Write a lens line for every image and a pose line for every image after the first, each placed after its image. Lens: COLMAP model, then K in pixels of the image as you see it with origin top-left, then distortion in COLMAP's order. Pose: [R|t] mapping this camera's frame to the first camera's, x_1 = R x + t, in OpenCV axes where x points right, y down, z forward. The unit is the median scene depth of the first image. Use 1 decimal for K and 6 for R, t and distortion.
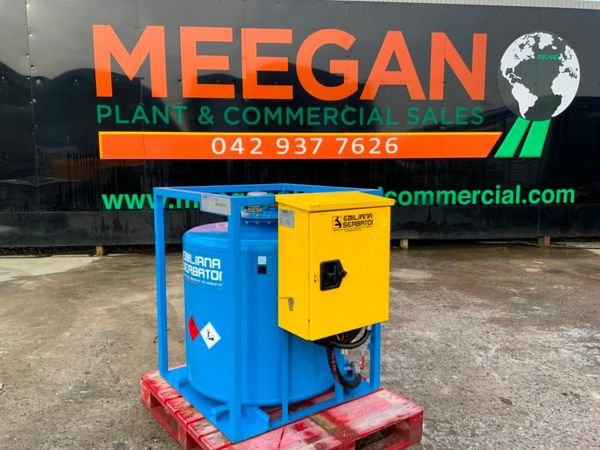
lens RADIAL K [[496.9, 0, 299.1], [0, 496.9, 227.3], [0, 0, 1]] dist [0.058526, -0.101020]
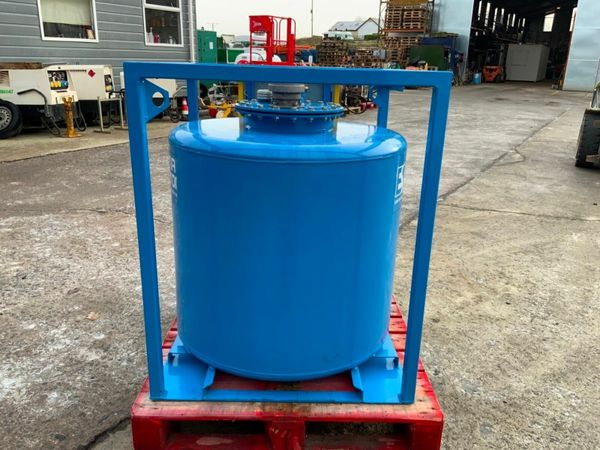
lens RADIAL K [[496.9, 0, 299.1], [0, 496.9, 227.3], [0, 0, 1]] dist [0.058526, -0.101020]
pose [[-0.816742, -0.201153, 0.540804, -0.172020], [0.049475, 0.909399, 0.412972, -0.056231], [-0.574877, 0.364048, -0.732793, 0.550632]]
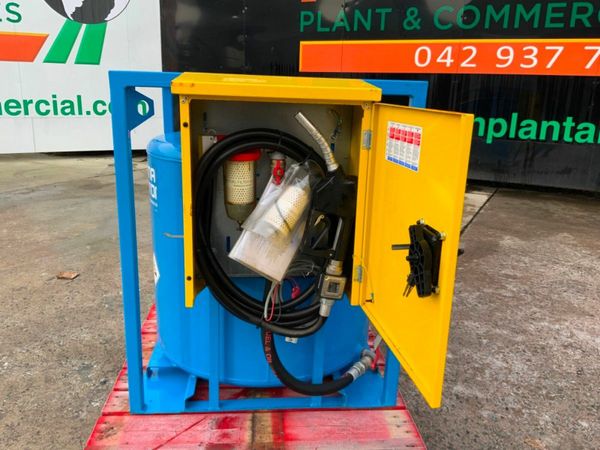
lens RADIAL K [[496.9, 0, 299.1], [0, 496.9, 227.3], [0, 0, 1]] dist [0.058526, -0.101020]
pose [[0.857190, 0.166955, -0.487187, 0.118147], [-0.098976, 0.981765, 0.162299, 0.002434], [0.505400, -0.090901, 0.858084, 0.146861]]
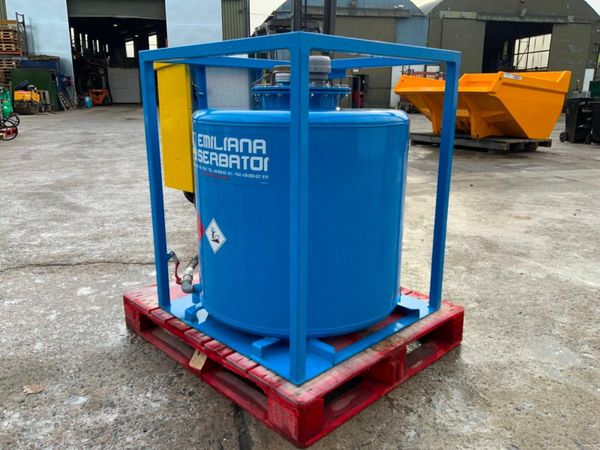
lens RADIAL K [[496.9, 0, 299.1], [0, 496.9, 227.3], [0, 0, 1]] dist [0.058526, -0.101020]
pose [[-0.989237, 0.036734, -0.141639, 0.015340], [-0.020245, 0.924306, 0.381114, -0.042657], [0.144918, 0.379879, -0.913614, 0.623972]]
